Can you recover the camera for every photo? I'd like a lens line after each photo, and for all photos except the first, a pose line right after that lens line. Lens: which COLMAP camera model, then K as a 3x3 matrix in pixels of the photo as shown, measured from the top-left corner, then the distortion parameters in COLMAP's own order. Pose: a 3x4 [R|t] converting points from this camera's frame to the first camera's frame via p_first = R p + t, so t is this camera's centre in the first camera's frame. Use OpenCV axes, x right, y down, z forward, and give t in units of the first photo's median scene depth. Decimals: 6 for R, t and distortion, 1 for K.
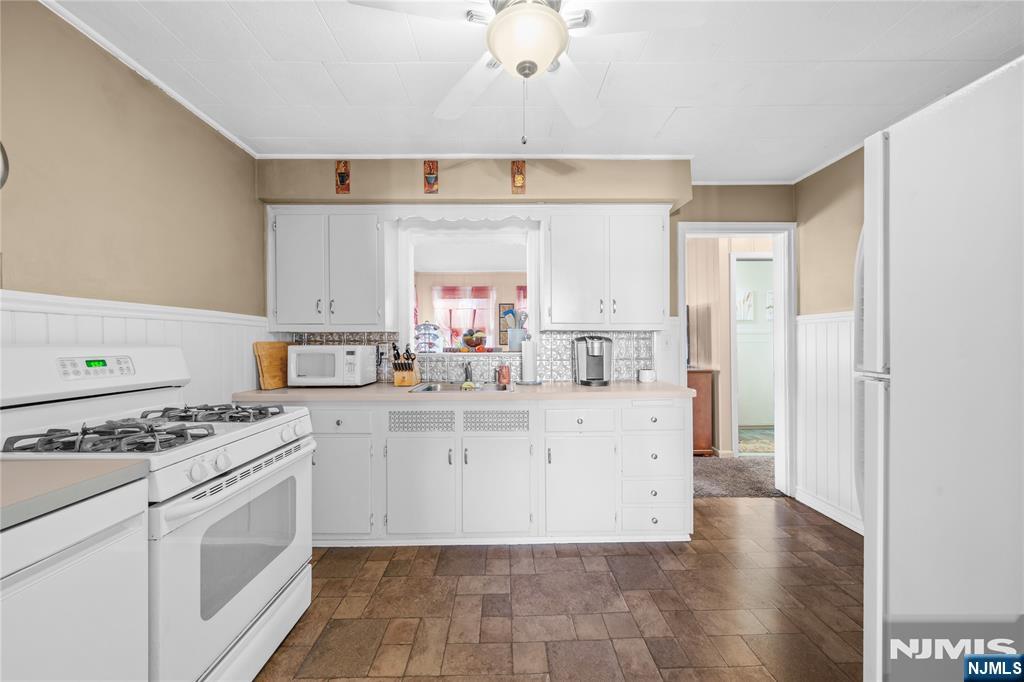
lens RADIAL K [[380.5, 0, 509.4], [0, 380.5, 339.6], [0, 0, 1]] dist [-0.001249, -0.000183]
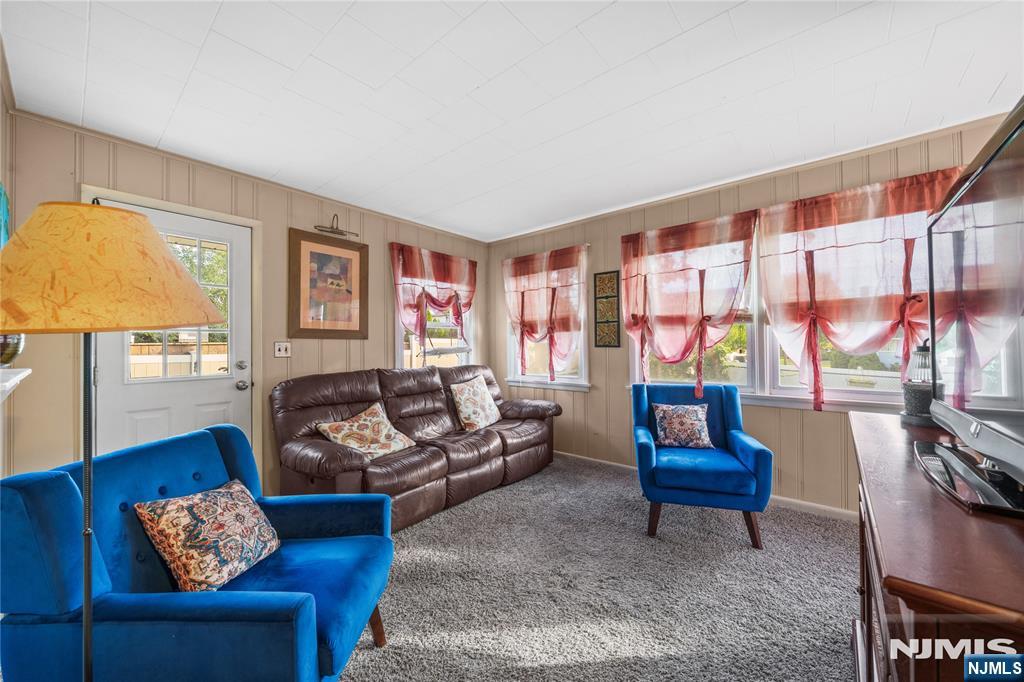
lens RADIAL K [[380.5, 0, 509.4], [0, 380.5, 339.6], [0, 0, 1]] dist [-0.001249, -0.000183]
pose [[0.750901, -0.011535, -0.660314, 0.619319], [0.013067, 0.999911, -0.002608, 0.009775], [0.660286, -0.006670, 0.750985, 1.194578]]
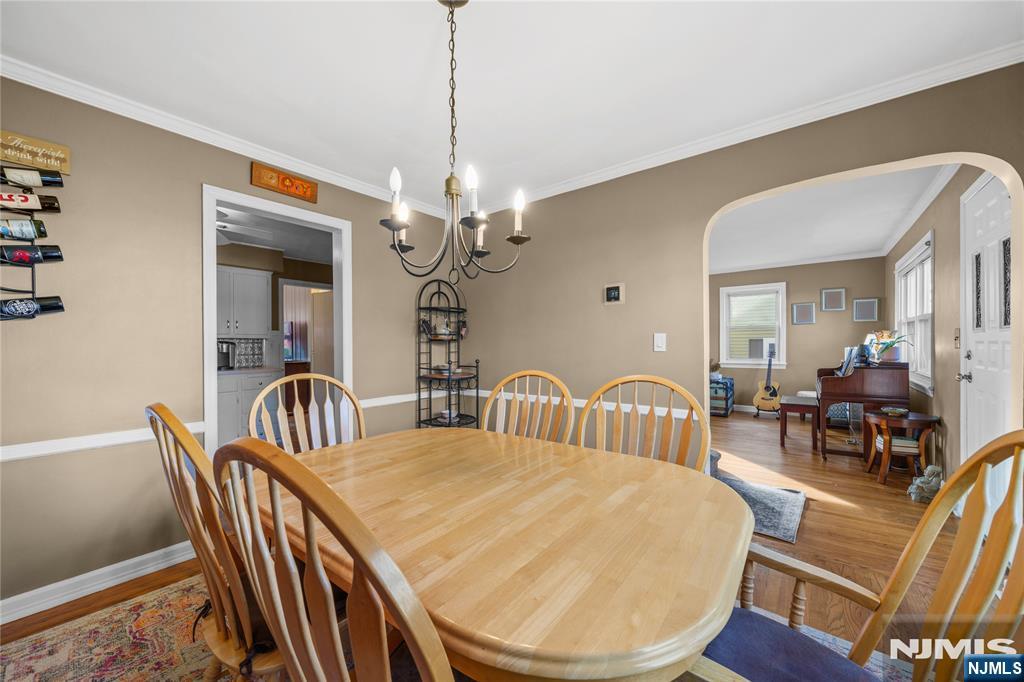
lens RADIAL K [[378.9, 0, 507.2], [0, 378.9, 344.1], [0, 0, 1]] dist [-0.000474, -0.000031]
pose [[0.635075, -0.002004, 0.772447, -0.286002], [-0.001340, 0.999992, 0.003696, -0.005103], [-0.772449, -0.003382, 0.635068, -1.087986]]
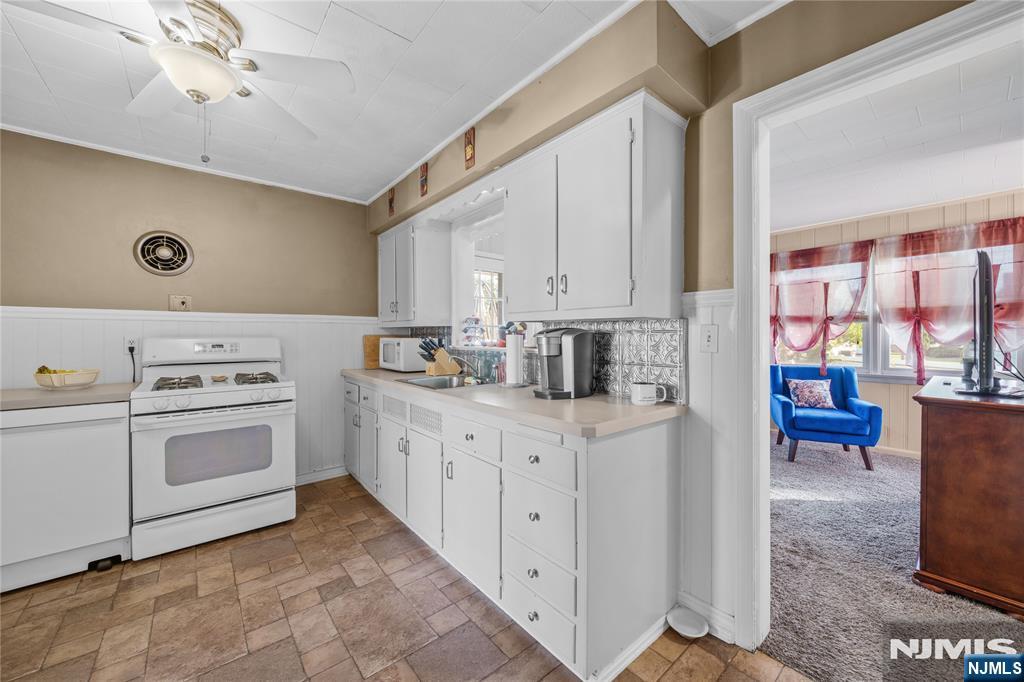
lens RADIAL K [[383.4, 0, 512.7], [0, 383.4, 334.7], [0, 0, 1]] dist [-0.001096, 0.000066]
pose [[0.628259, 0.003447, -0.777996, 0.713325], [0.006162, 0.999937, 0.009407, -0.003752], [0.777980, -0.010704, 0.628198, 0.472915]]
